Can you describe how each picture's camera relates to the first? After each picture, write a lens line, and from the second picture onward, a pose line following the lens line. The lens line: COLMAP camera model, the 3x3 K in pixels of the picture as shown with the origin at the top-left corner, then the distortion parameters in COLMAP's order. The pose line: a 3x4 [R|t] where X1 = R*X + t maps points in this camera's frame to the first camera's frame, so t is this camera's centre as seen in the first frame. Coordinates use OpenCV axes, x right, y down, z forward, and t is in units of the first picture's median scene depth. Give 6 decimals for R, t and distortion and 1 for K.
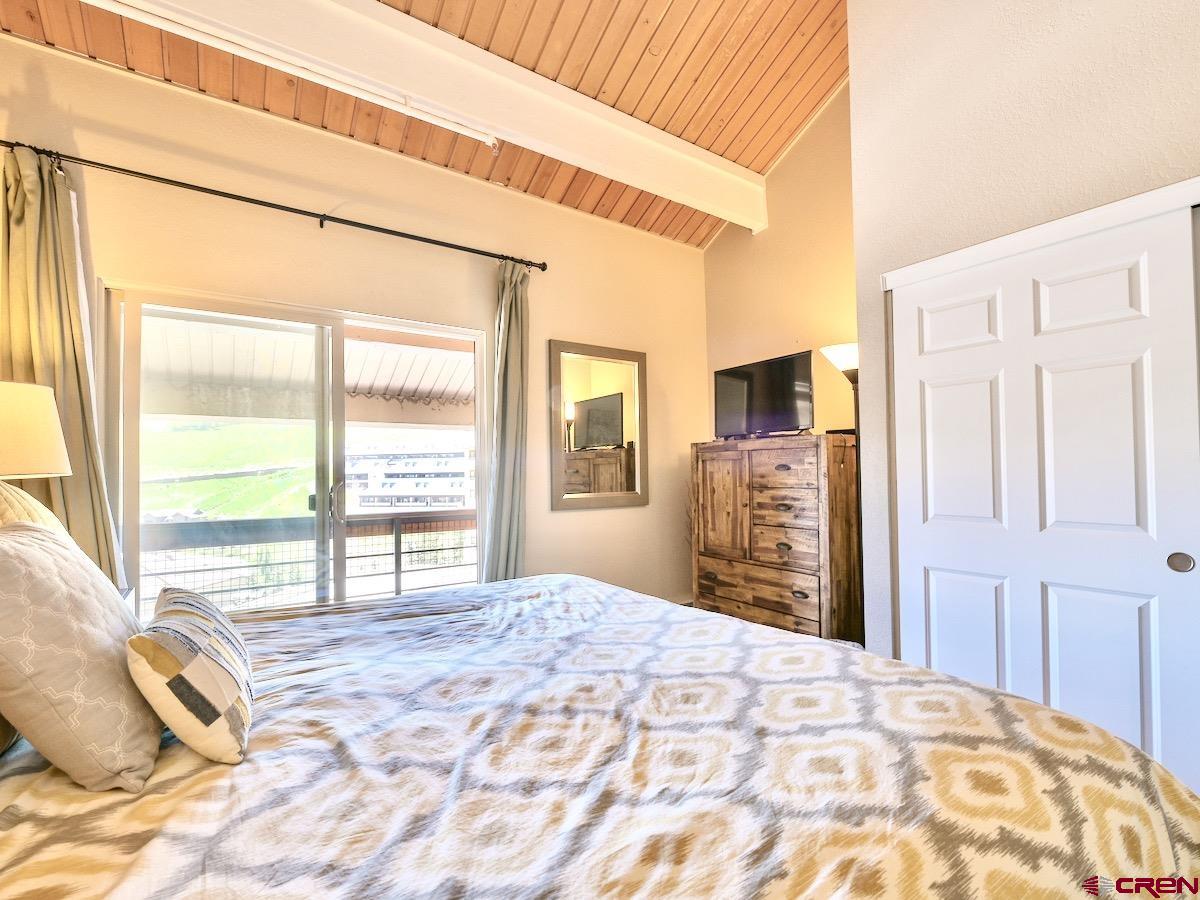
lens RADIAL K [[539.1, 0, 596.5], [0, 539.1, 459.9], [0, 0, 1]] dist [-0.010153, -0.000441]
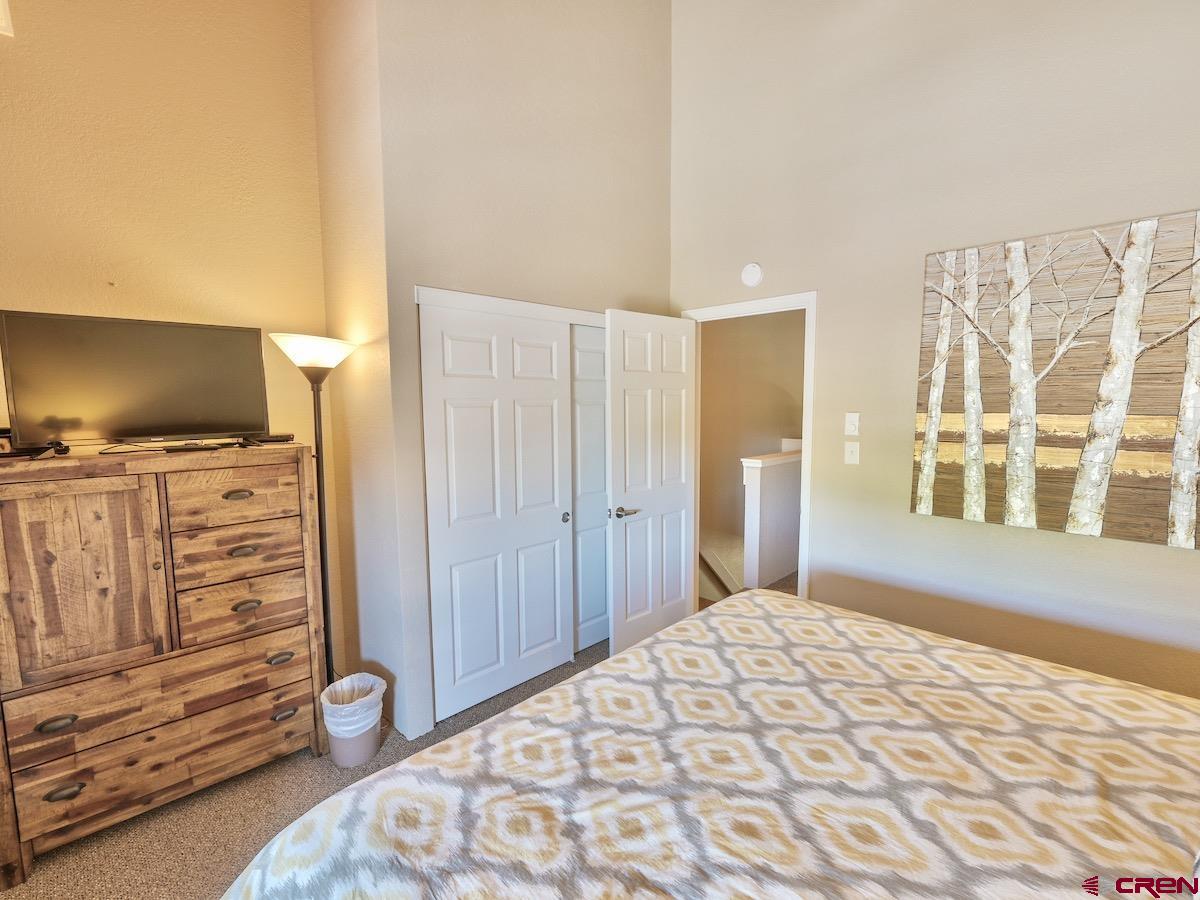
lens RADIAL K [[536.3, 0, 591.7], [0, 536.3, 456.3], [0, 0, 1]] dist [-0.003346, -0.003123]
pose [[-0.179533, -0.082223, 0.980310, -0.437639], [-0.008757, 0.996595, 0.081985, -0.103015], [-0.983713, 0.006135, -0.179642, 0.740432]]
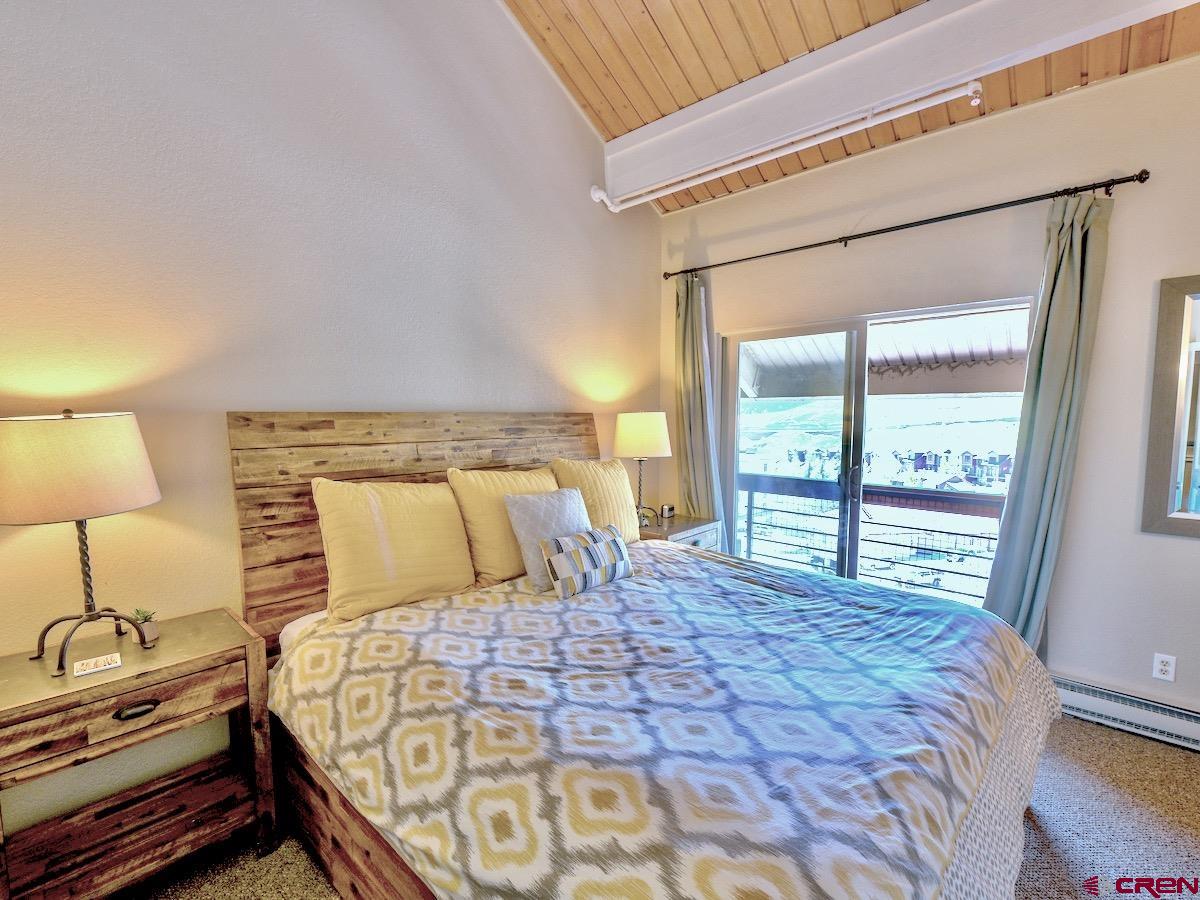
lens RADIAL K [[536.3, 0, 591.7], [0, 536.3, 456.3], [0, 0, 1]] dist [-0.003346, -0.003123]
pose [[0.219797, 0.087890, -0.971578, 0.526241], [0.019060, 0.995356, 0.094353, -0.101167], [0.975359, -0.039257, 0.217102, 0.192793]]
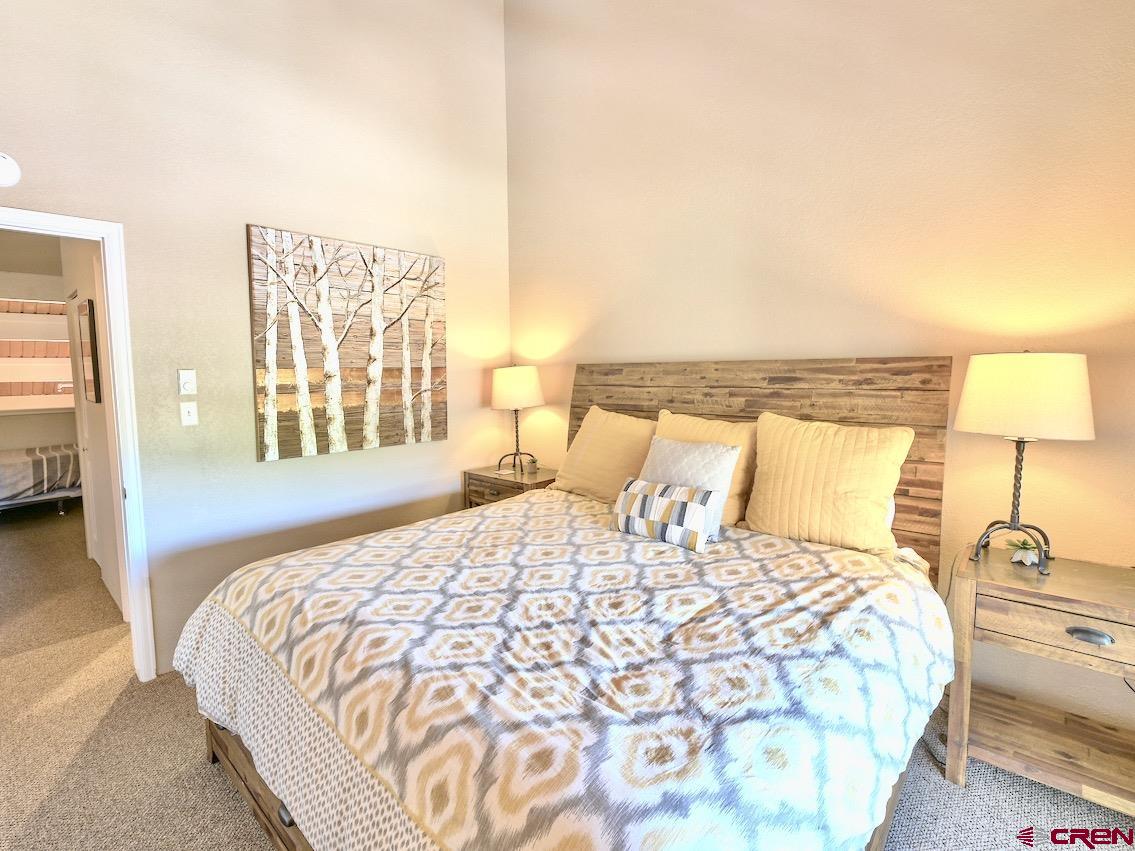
lens RADIAL K [[538.7, 0, 541.7], [0, 538.7, 404.3], [0, 0, 1]] dist [-0.000734, -0.000002]
pose [[-0.978781, 0.042523, -0.200447, 0.061640], [0.033384, 0.998253, 0.048756, -0.071841], [0.202170, 0.041030, -0.978491, 1.119522]]
